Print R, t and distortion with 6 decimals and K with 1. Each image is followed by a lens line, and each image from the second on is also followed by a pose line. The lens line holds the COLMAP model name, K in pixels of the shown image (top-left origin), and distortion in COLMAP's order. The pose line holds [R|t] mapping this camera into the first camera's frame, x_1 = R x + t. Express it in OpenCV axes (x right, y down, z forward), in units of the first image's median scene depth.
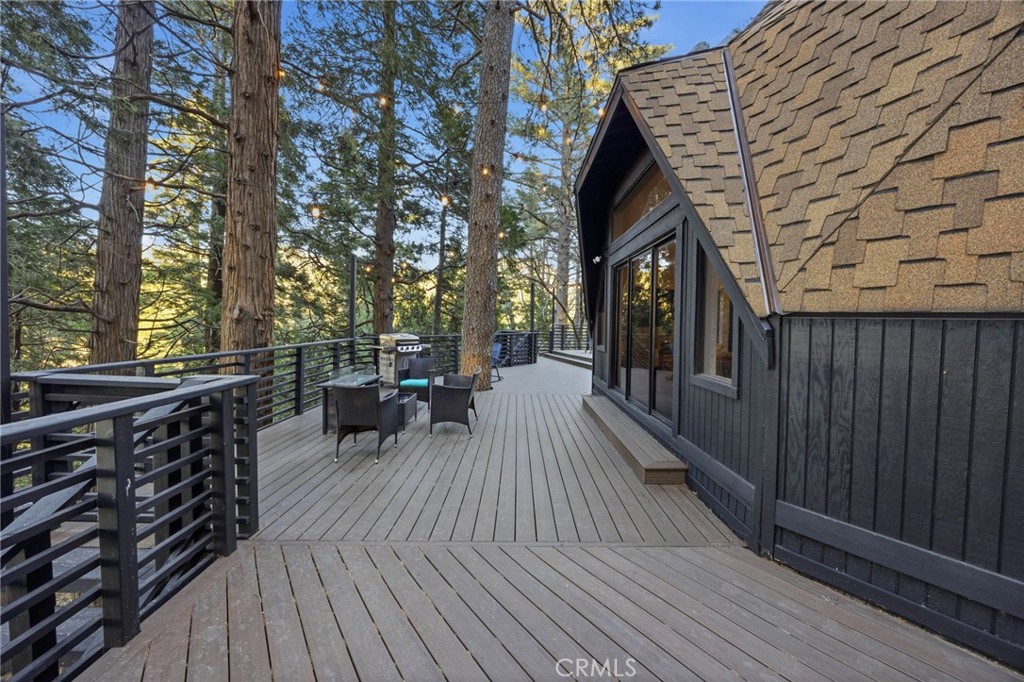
lens RADIAL K [[564.4, 0, 517.6], [0, 564.4, 339.7], [0, 0, 1]] dist [0.022724, 0.000288]
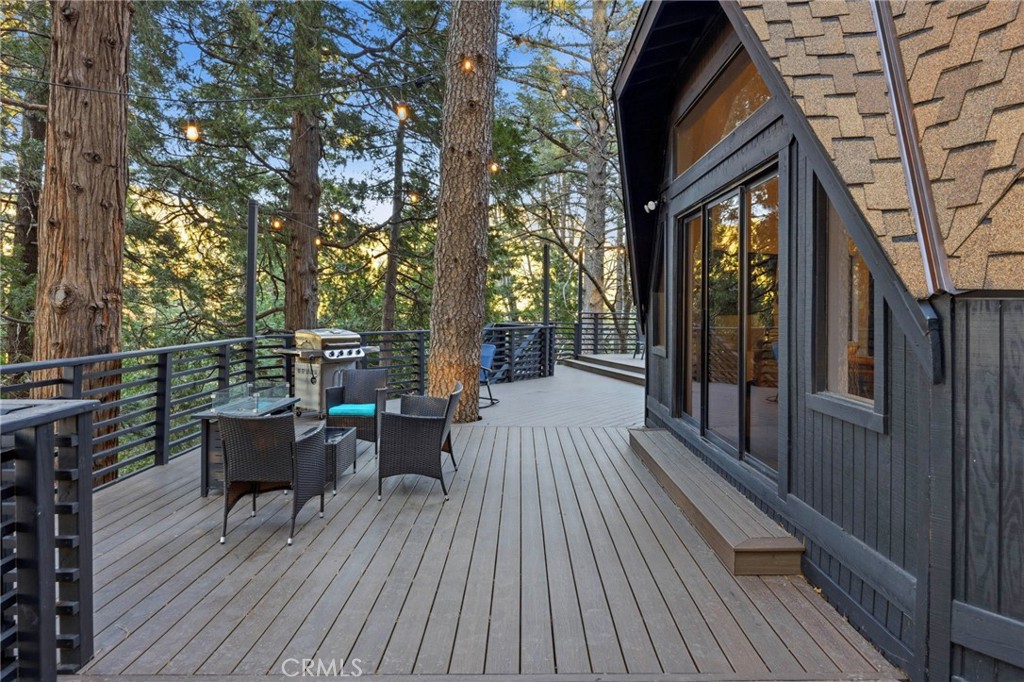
lens RADIAL K [[564.4, 0, 506.1], [0, 564.4, 305.6], [0, 0, 1]] dist [0.022724, 0.000288]
pose [[0.999646, -0.006870, -0.025720, -0.001291], [0.005939, 0.999330, -0.036106, -0.012769], [0.025950, 0.035940, 0.999017, 0.390362]]
